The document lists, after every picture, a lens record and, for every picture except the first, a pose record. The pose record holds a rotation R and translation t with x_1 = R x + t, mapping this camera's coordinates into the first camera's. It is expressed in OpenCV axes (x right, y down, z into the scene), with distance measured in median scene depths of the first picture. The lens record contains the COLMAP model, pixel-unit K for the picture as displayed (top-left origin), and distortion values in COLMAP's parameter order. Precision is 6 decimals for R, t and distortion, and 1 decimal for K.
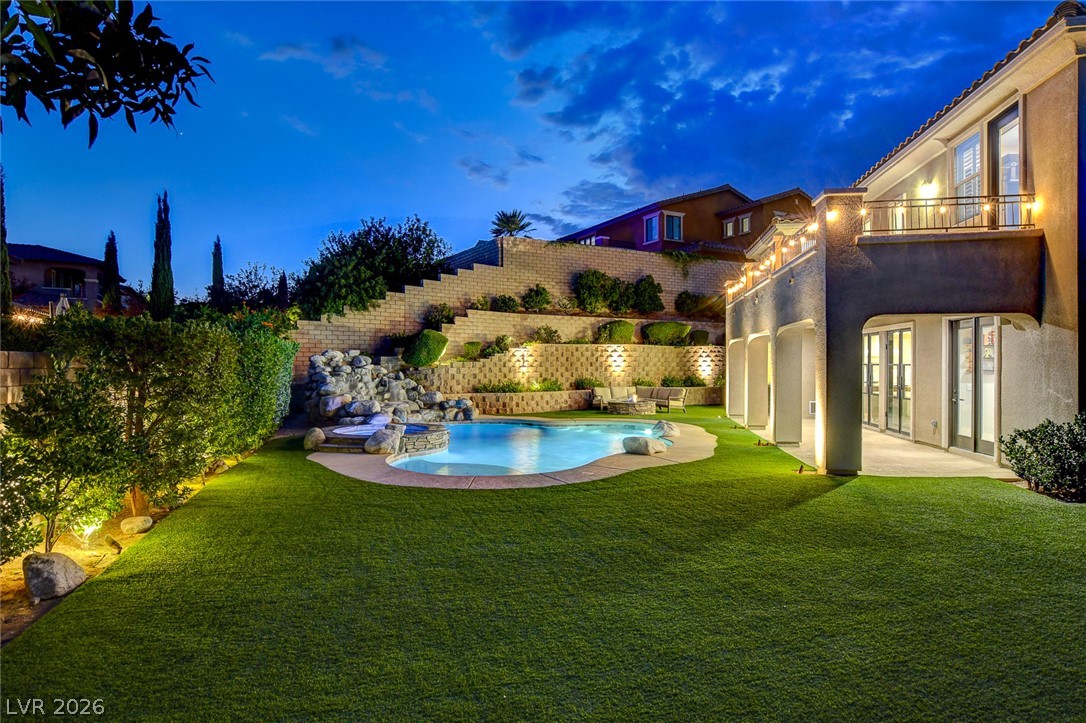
lens RADIAL K [[590.5, 0, 547.8], [0, 590.5, 366.8], [0, 0, 1]] dist [-0.014362, -0.001240]
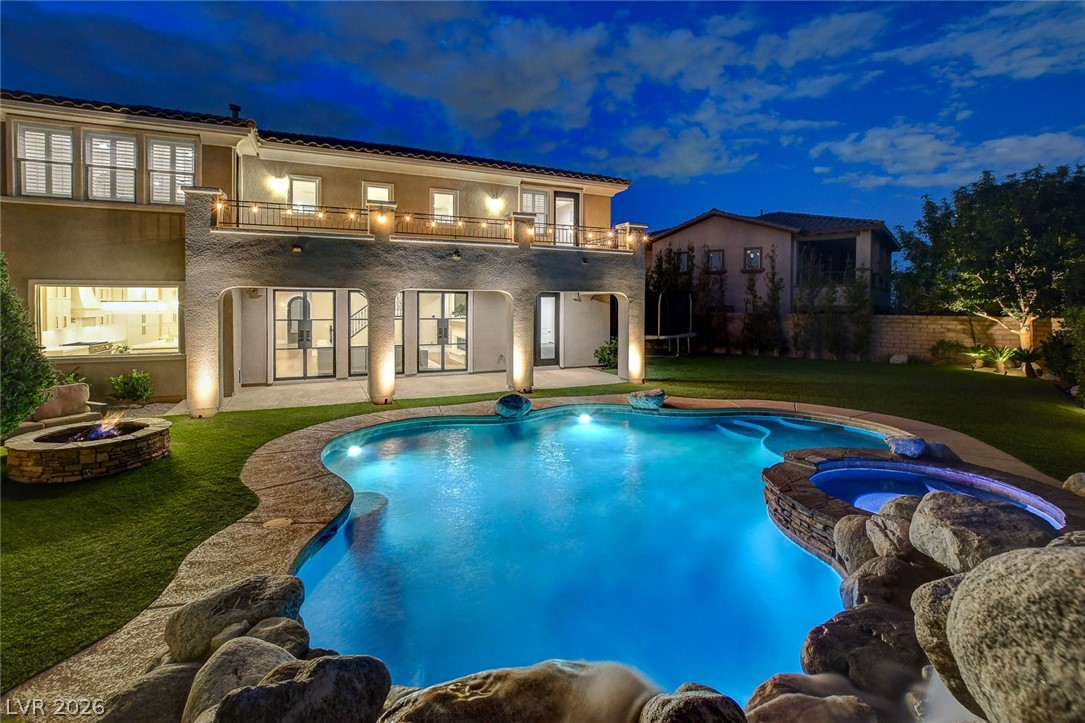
lens RADIAL K [[478.2, 0, 536.3], [0, 478.2, 324.2], [0, 0, 1]] dist [-0.037530, 0.006349]
pose [[-0.539667, -0.032306, 0.841259, -0.263460], [0.000242, 0.999257, 0.038529, -0.021720], [-0.841879, 0.020996, -0.539258, 0.926311]]
